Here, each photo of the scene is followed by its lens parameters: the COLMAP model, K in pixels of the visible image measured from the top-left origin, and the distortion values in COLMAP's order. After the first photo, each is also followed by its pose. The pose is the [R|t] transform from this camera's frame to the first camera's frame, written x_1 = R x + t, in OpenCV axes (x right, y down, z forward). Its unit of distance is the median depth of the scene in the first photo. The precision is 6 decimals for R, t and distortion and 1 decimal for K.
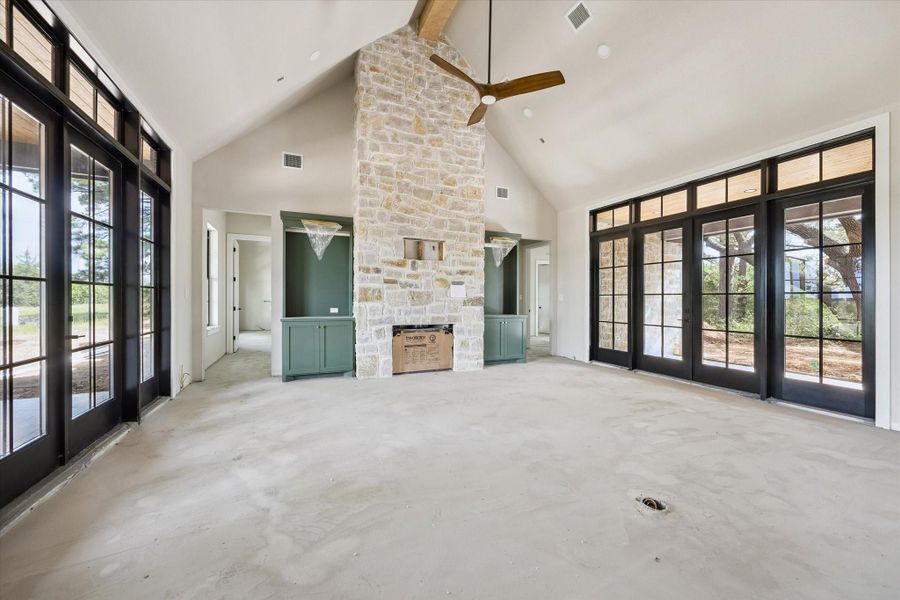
lens RADIAL K [[350.5, 0, 443.3], [0, 350.5, 302.6], [0, 0, 1]] dist [-0.006813, -0.000876]
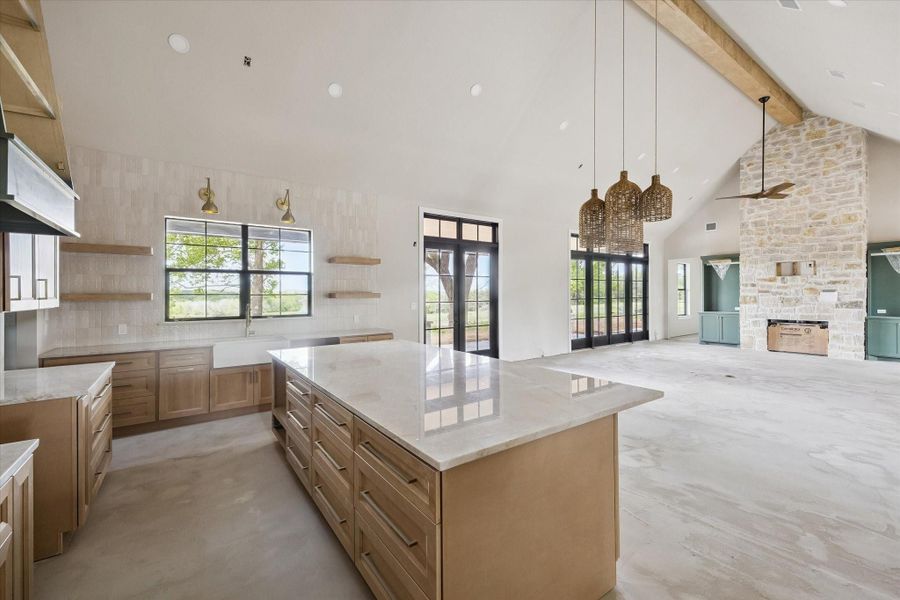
lens RADIAL K [[376.1, 0, 454.1], [0, 376.1, 297.9], [0, 0, 1]] dist [0.004605, 0.000359]
pose [[0.212814, -0.000017, -0.977093, 1.266923], [0.001268, 0.999999, 0.000259, -0.033957], [0.977092, -0.001294, 0.212814, -0.767886]]
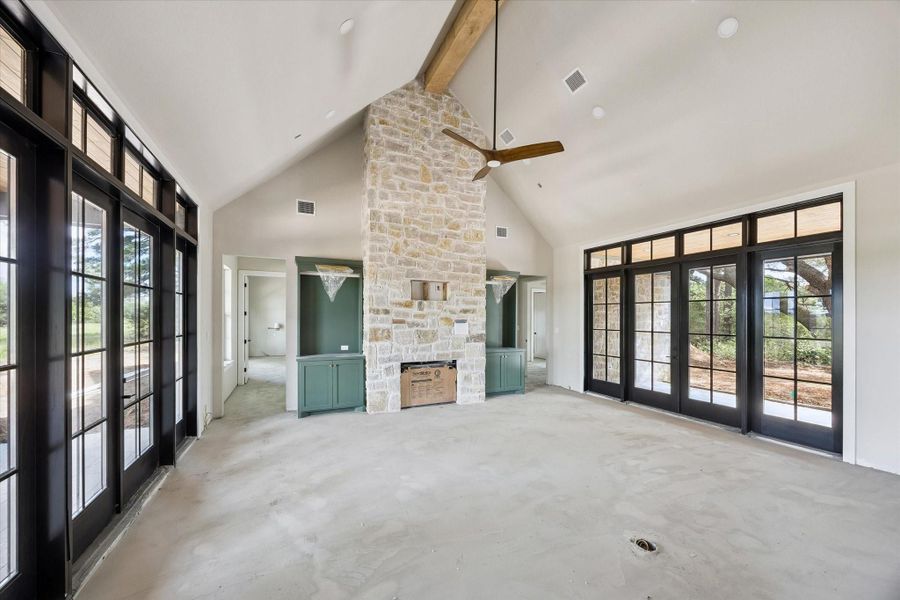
lens RADIAL K [[346.9, 0, 441.3], [0, 346.9, 316.8], [0, 0, 1]] dist [-0.007536, -0.001685]
pose [[0.999897, -0.000541, 0.014326, -0.037735], [0.000559, 0.999999, -0.001240, -0.075682], [-0.014326, 0.001248, 0.999897, -0.055495]]
